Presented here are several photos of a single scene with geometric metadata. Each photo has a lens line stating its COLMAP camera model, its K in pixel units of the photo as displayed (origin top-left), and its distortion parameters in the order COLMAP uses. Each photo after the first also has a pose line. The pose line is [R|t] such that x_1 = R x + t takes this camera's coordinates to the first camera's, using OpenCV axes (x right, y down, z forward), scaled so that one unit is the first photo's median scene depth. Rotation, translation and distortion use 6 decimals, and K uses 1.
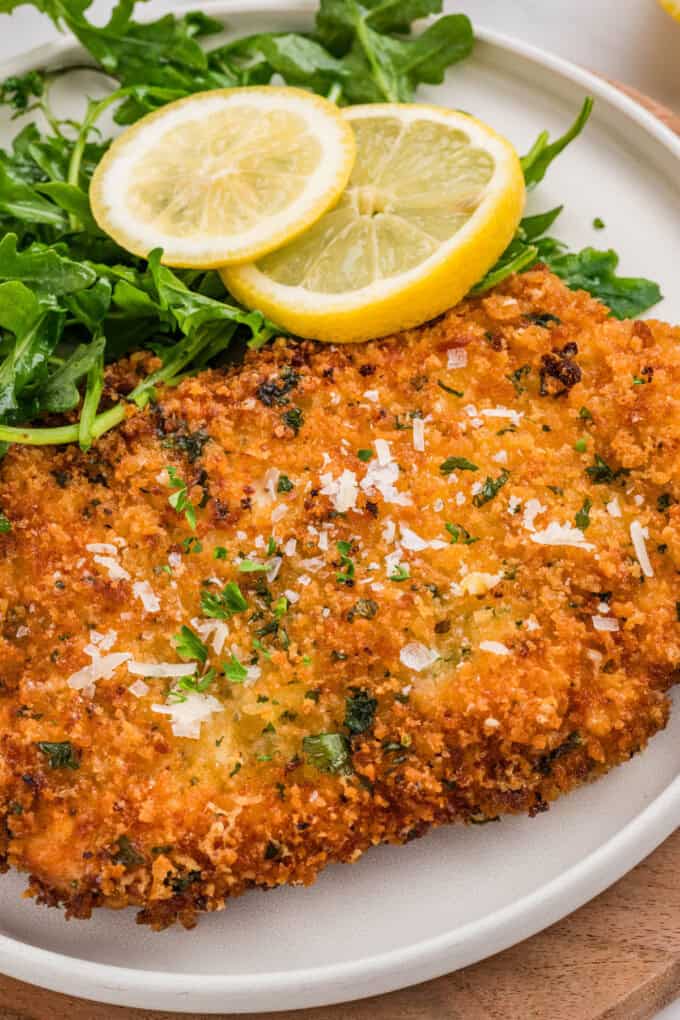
lens RADIAL K [[3373.0, 0, 340.0], [0, 3373.0, 510.0], [0, 0, 1]] dist [-0.083488, 0.341408]
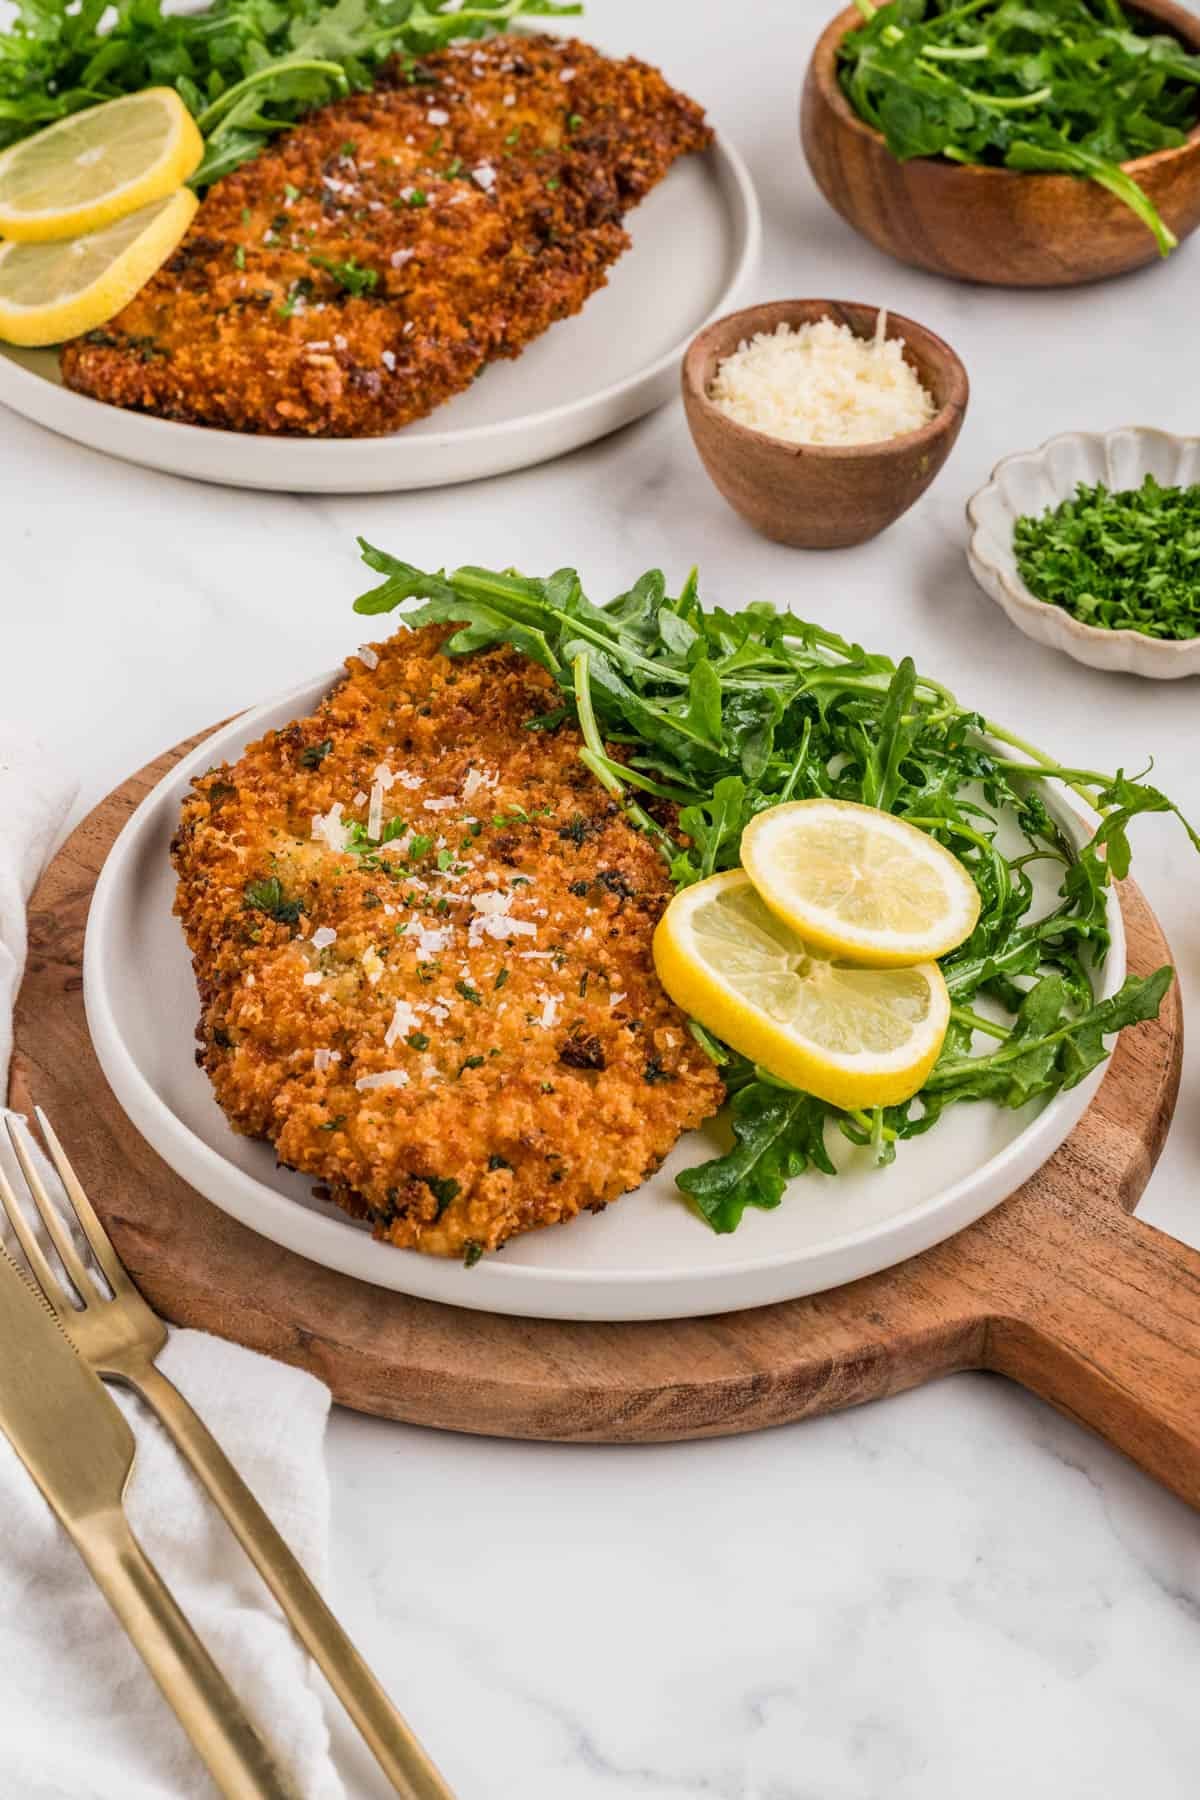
lens RADIAL K [[5671.2, 0, 600.0], [0, 5671.2, 900.0], [0, 0, 1]] dist [-0.022484, 0.040376]
pose [[-0.164946, 0.690586, -0.704190, 1.328812], [-0.857657, 0.252140, 0.448162, -0.886097], [0.487049, 0.677876, 0.550697, -0.024487]]
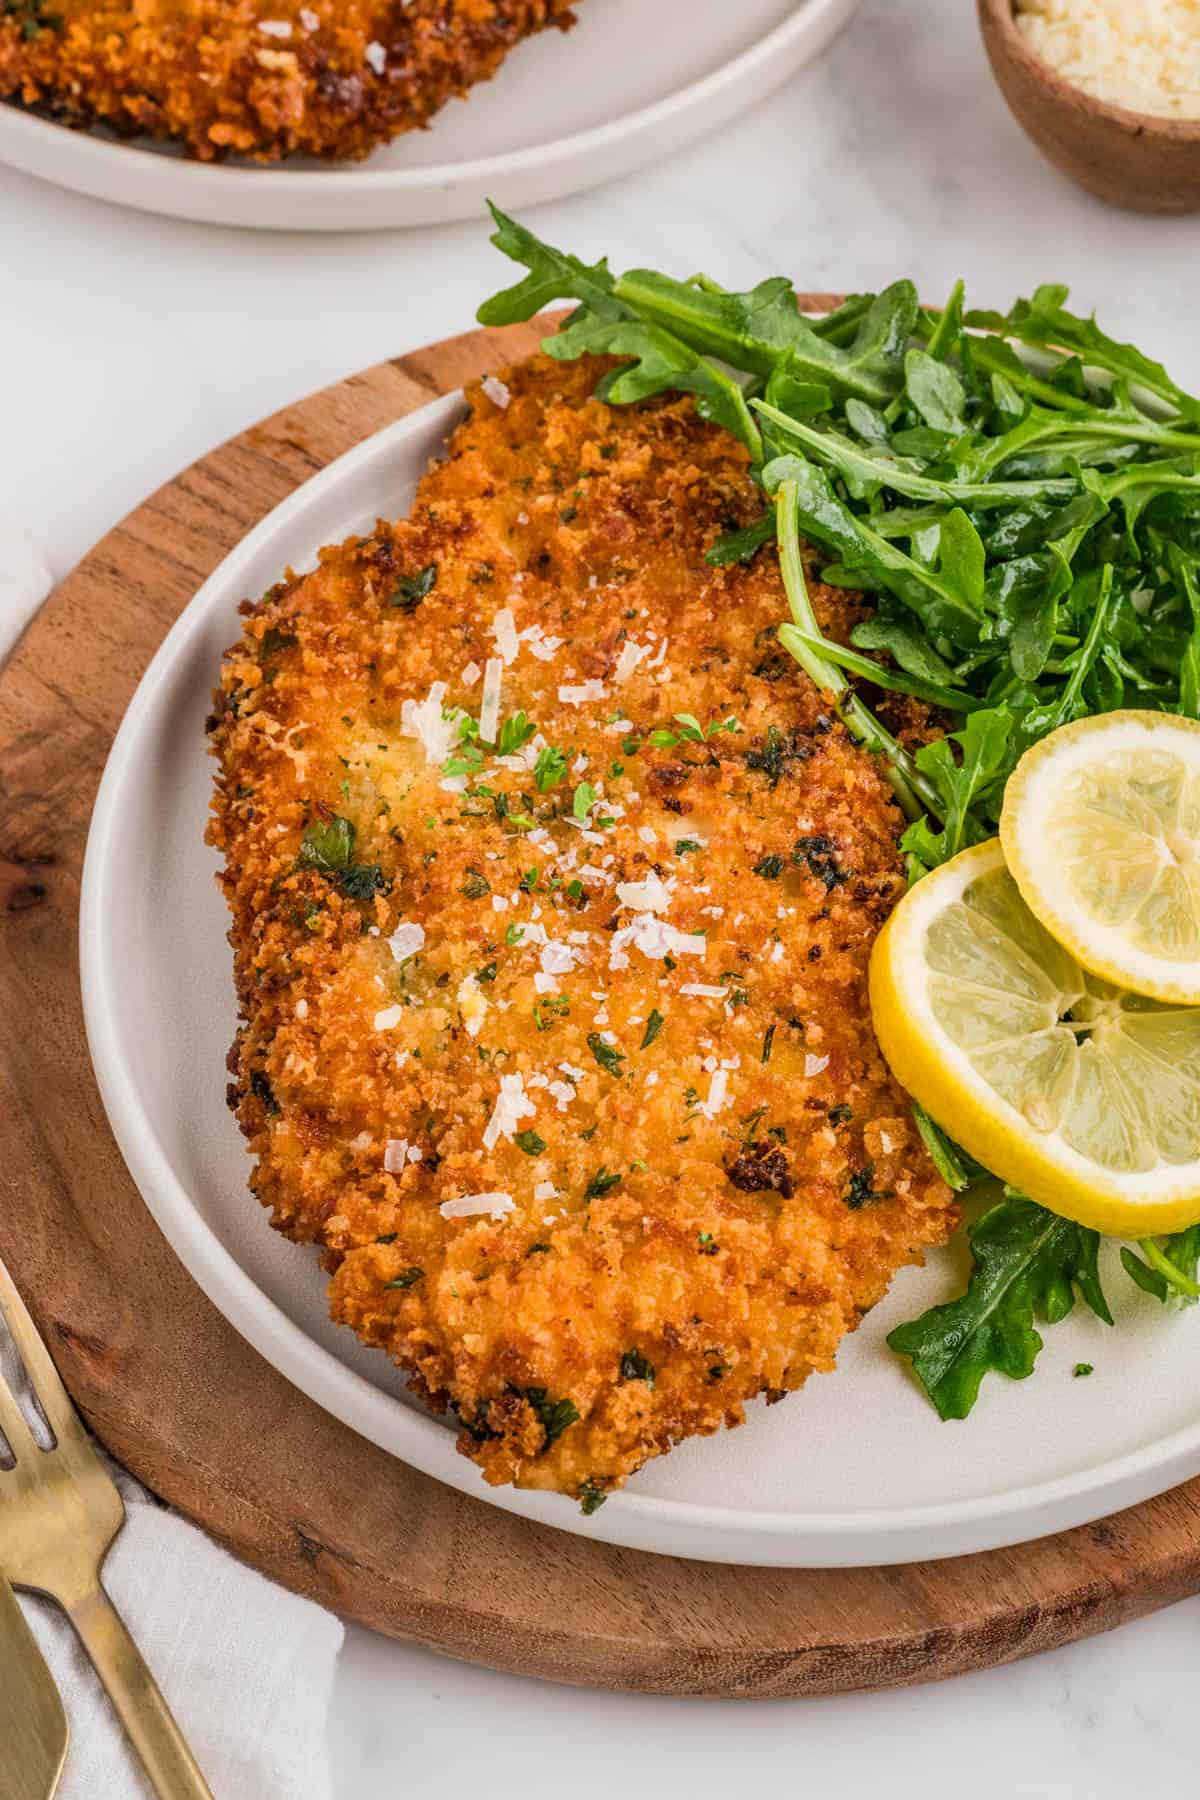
lens RADIAL K [[5952.3, 0, 600.0], [0, 5952.3, 900.0], [0, 0, 1]] dist [-0.083488, 0.341408]
pose [[-0.218000, 0.863889, -0.454062, 0.643219], [-0.832700, 0.078007, 0.548202, -0.767843], [0.509005, 0.497605, 0.702355, 0.009396]]
